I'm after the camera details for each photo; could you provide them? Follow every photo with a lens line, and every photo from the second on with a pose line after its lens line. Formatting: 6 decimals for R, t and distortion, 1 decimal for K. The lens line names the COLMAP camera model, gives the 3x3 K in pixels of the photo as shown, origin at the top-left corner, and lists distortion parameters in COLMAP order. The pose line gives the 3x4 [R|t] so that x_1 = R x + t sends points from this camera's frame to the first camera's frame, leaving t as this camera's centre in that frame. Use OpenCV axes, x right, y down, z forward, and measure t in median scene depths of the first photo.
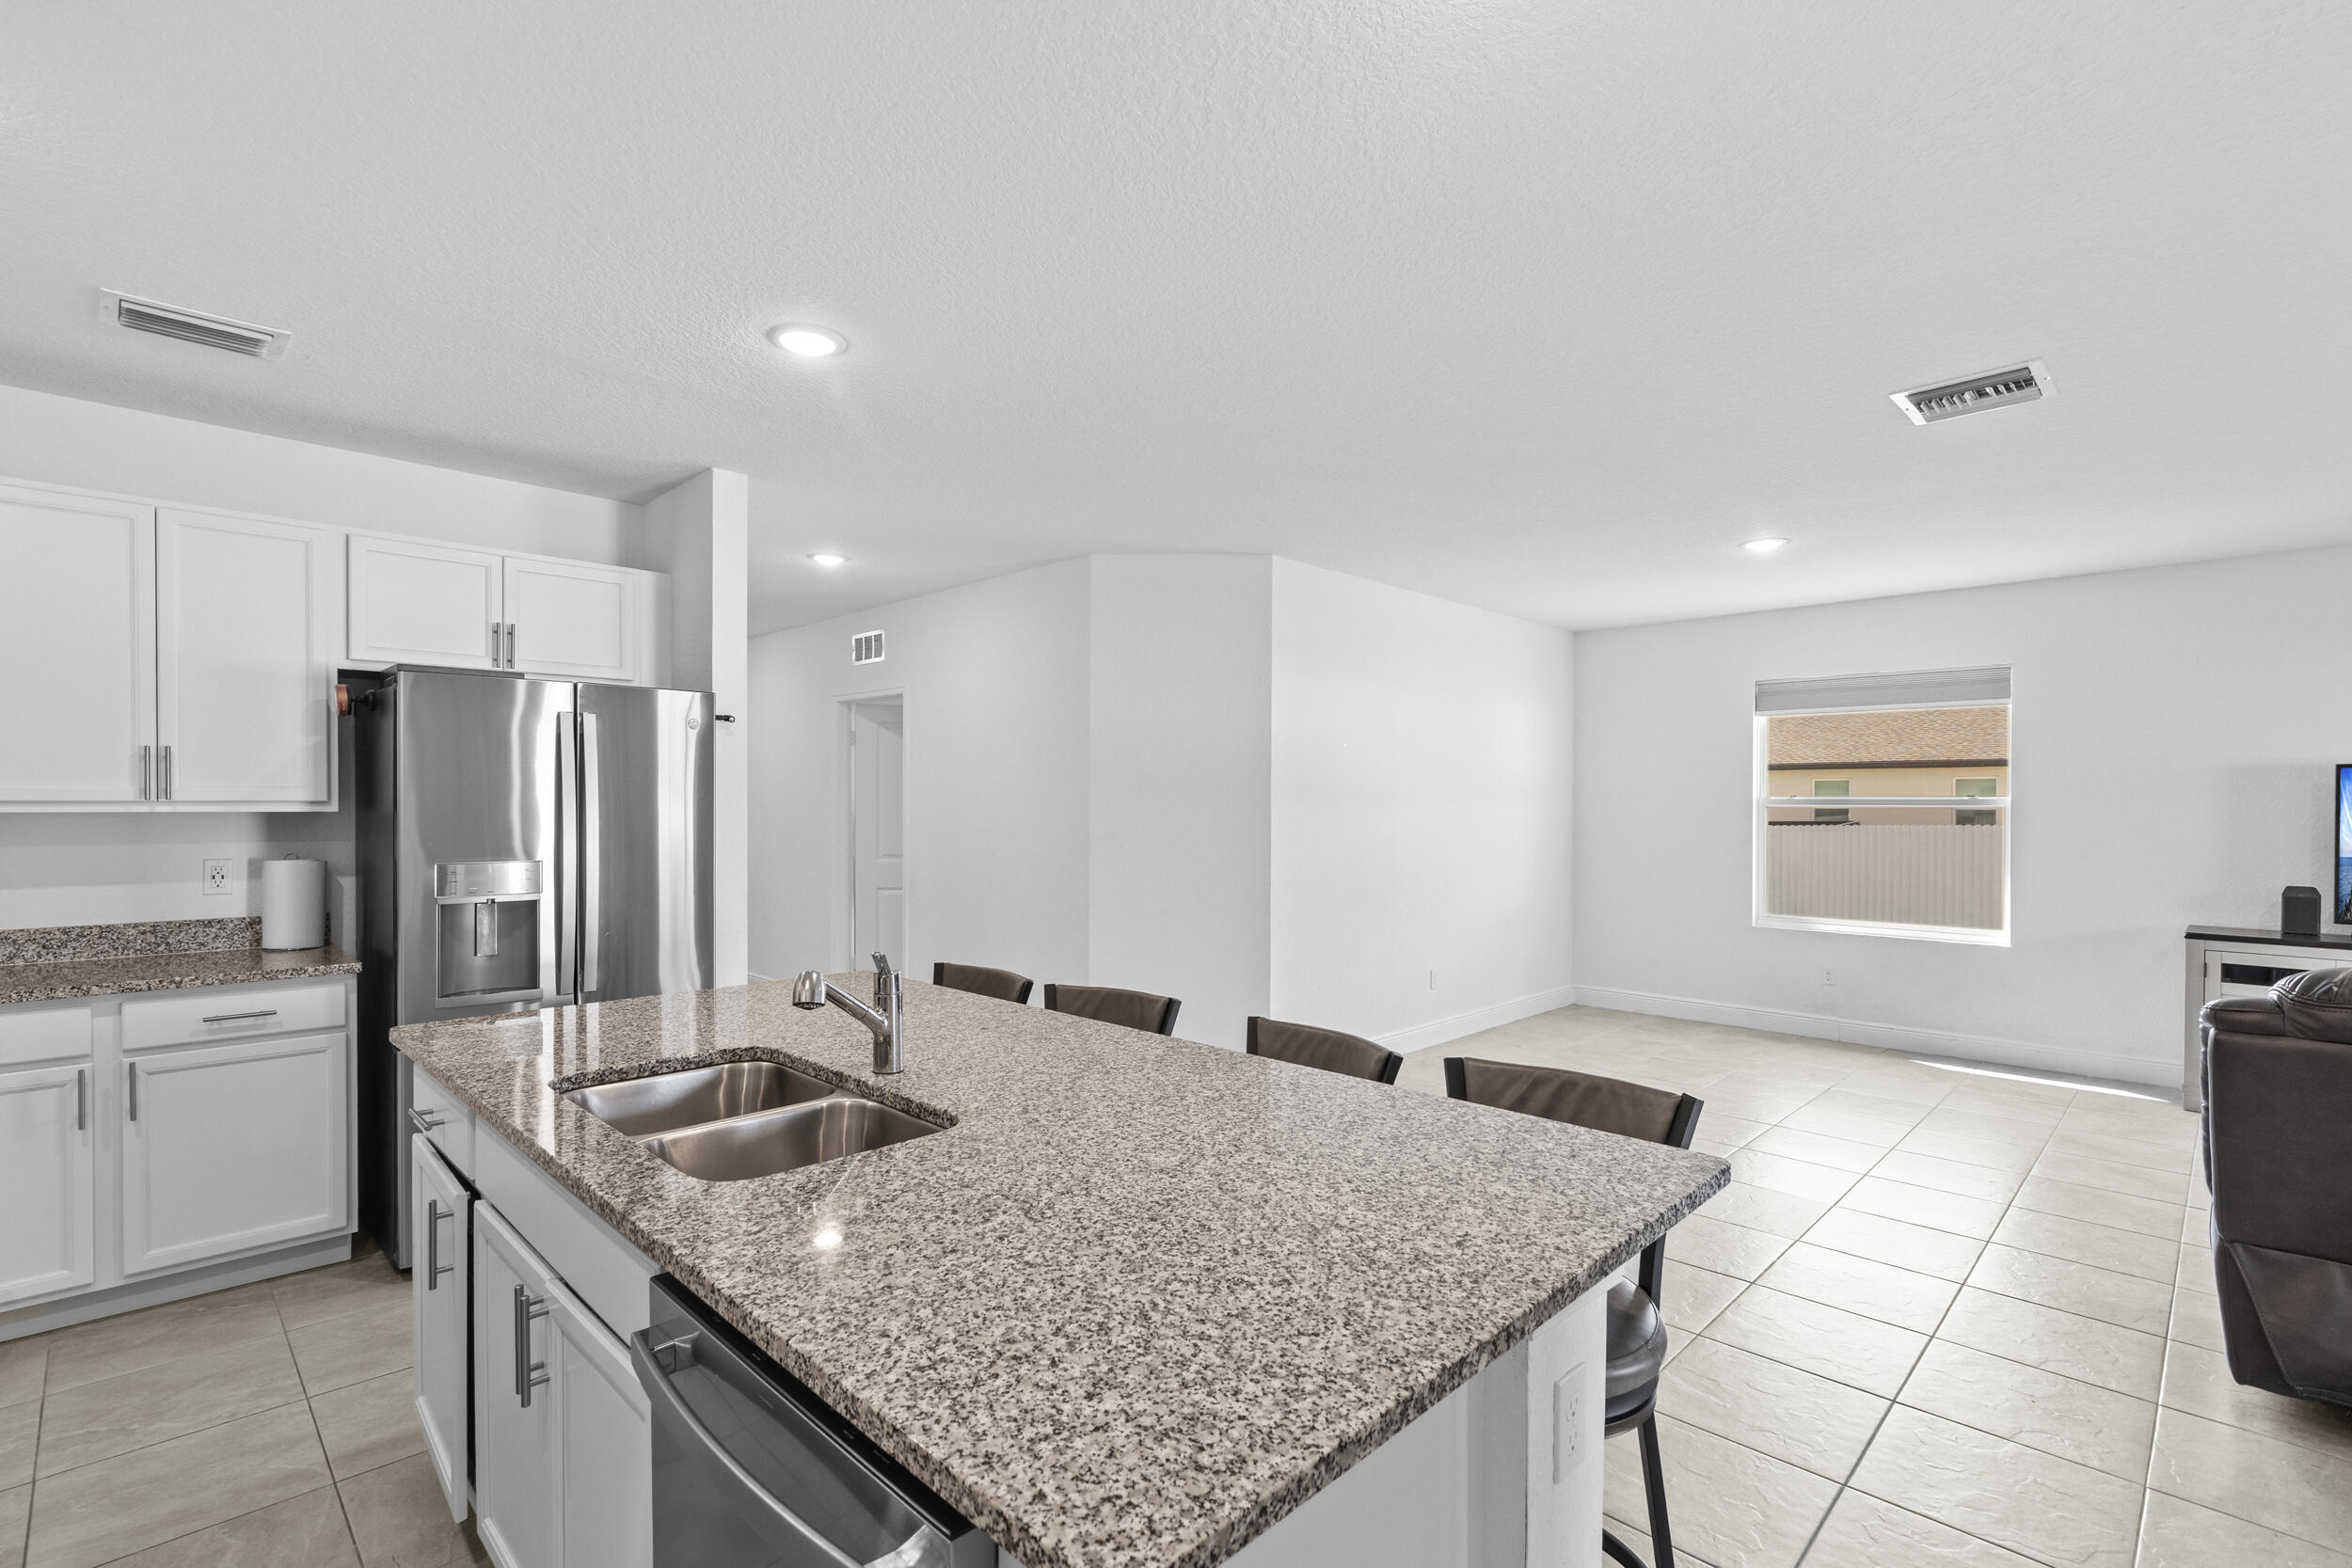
lens RADIAL K [[1074.1, 0, 1175.1], [0, 1074.1, 811.3], [0, 0, 1]] dist [-0.002032, 0.000445]
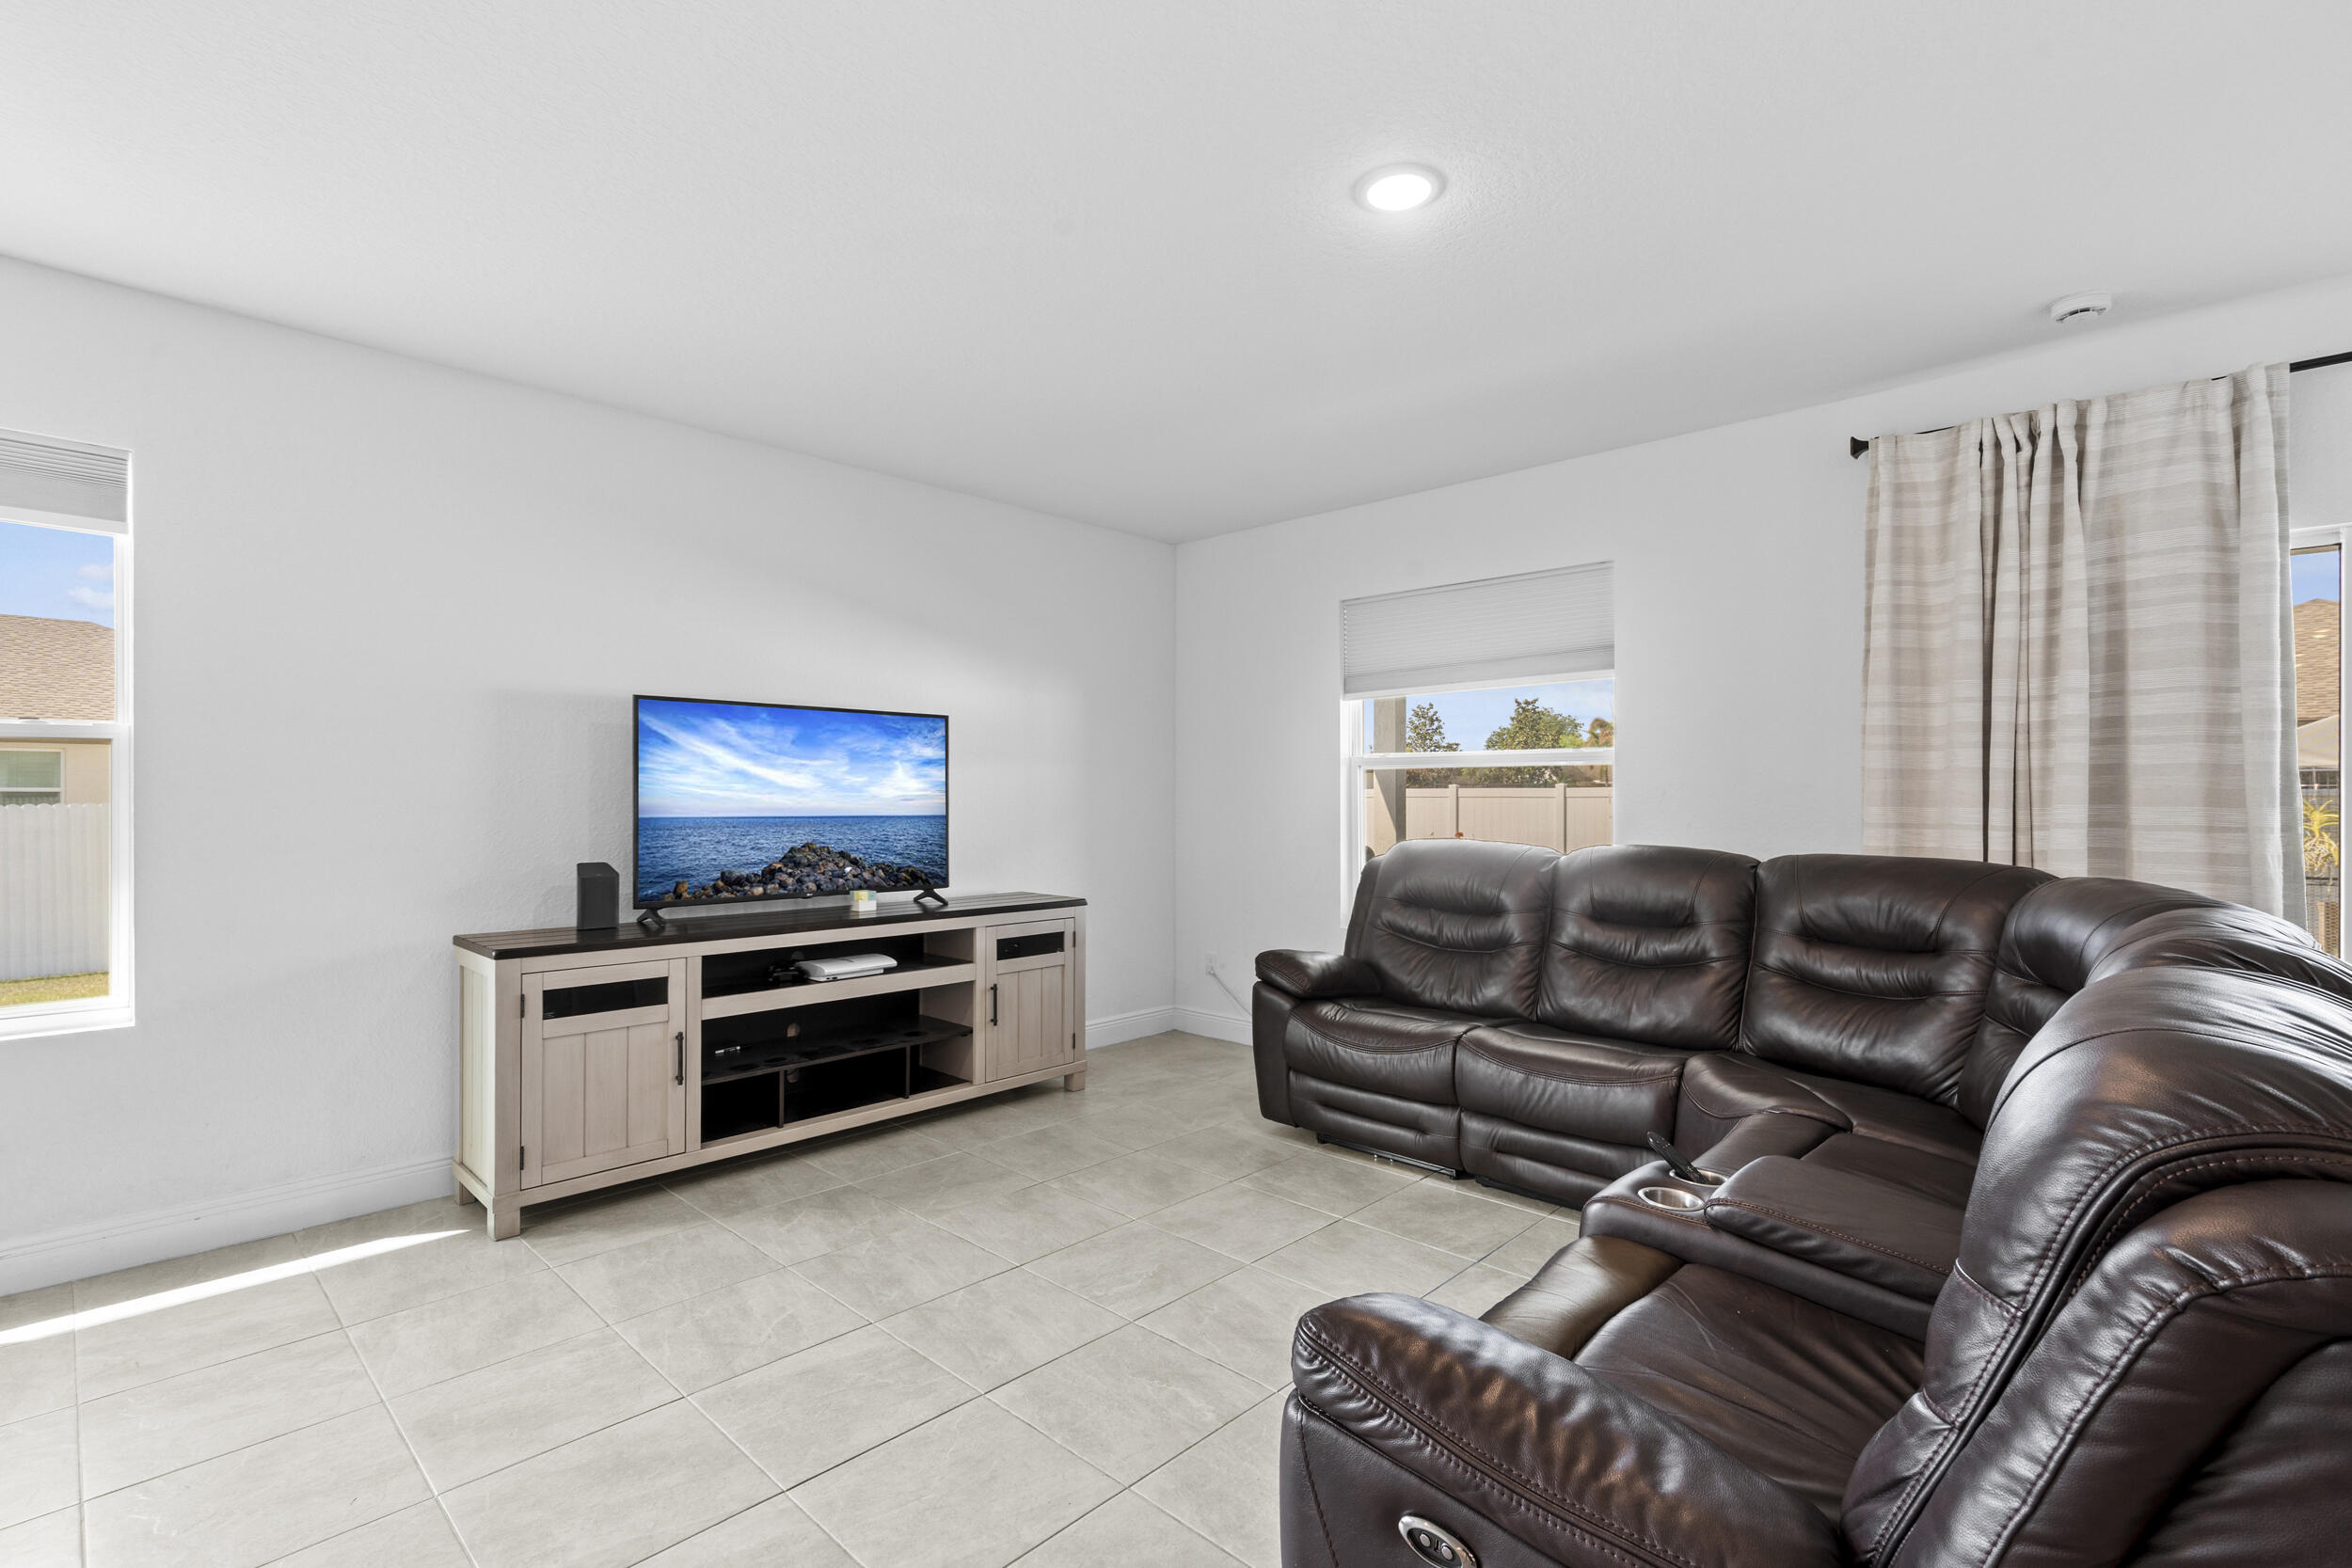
lens RADIAL K [[1067.3, 0, 1175.3], [0, 1067.3, 799.2], [0, 0, 1]] dist [-0.001895, 0.000386]
pose [[-0.026548, -0.004191, 0.999639, 0.645635], [0.005193, 0.999977, 0.004331, 0.053024], [-0.999634, 0.005306, -0.026526, 1.241862]]
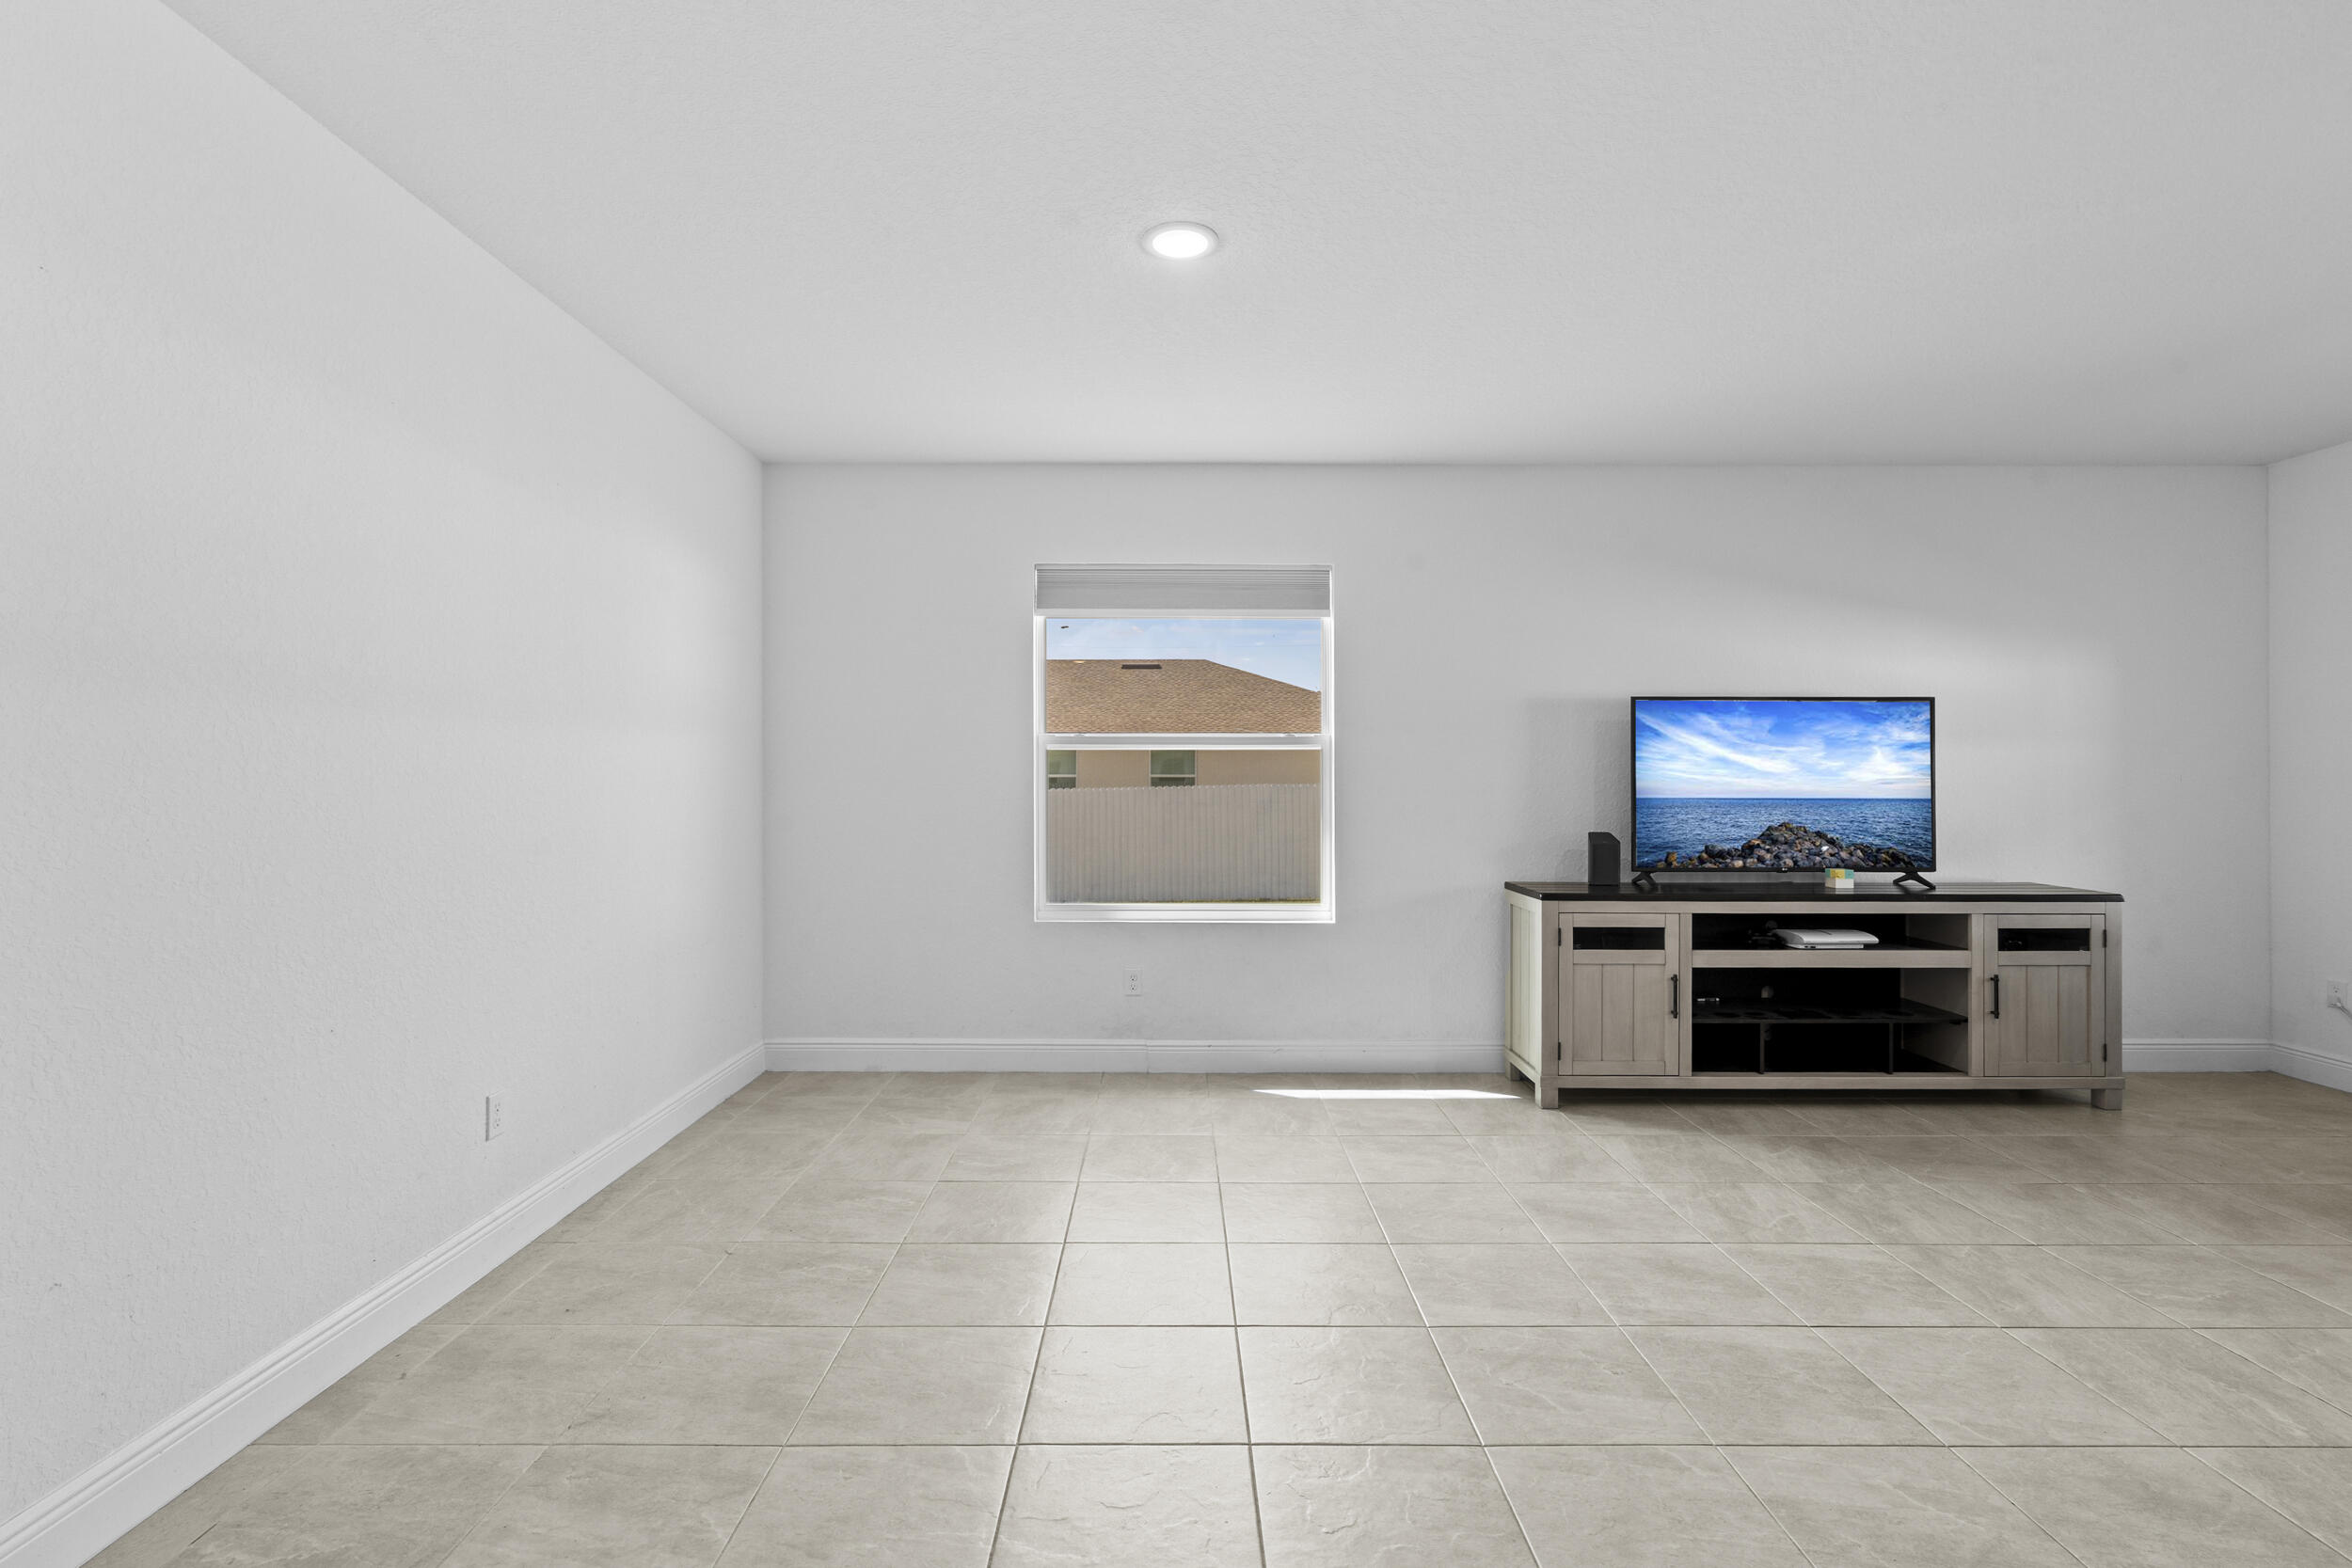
lens RADIAL K [[1068.6, 0, 1173.1], [0, 1068.6, 776.3], [0, 0, 1]] dist [0.000169, -0.000074]
pose [[0.705068, -0.000124, 0.709140, 0.314989], [0.006629, 0.999957, -0.006416, 0.052311], [-0.709109, 0.009224, 0.705039, 1.223638]]
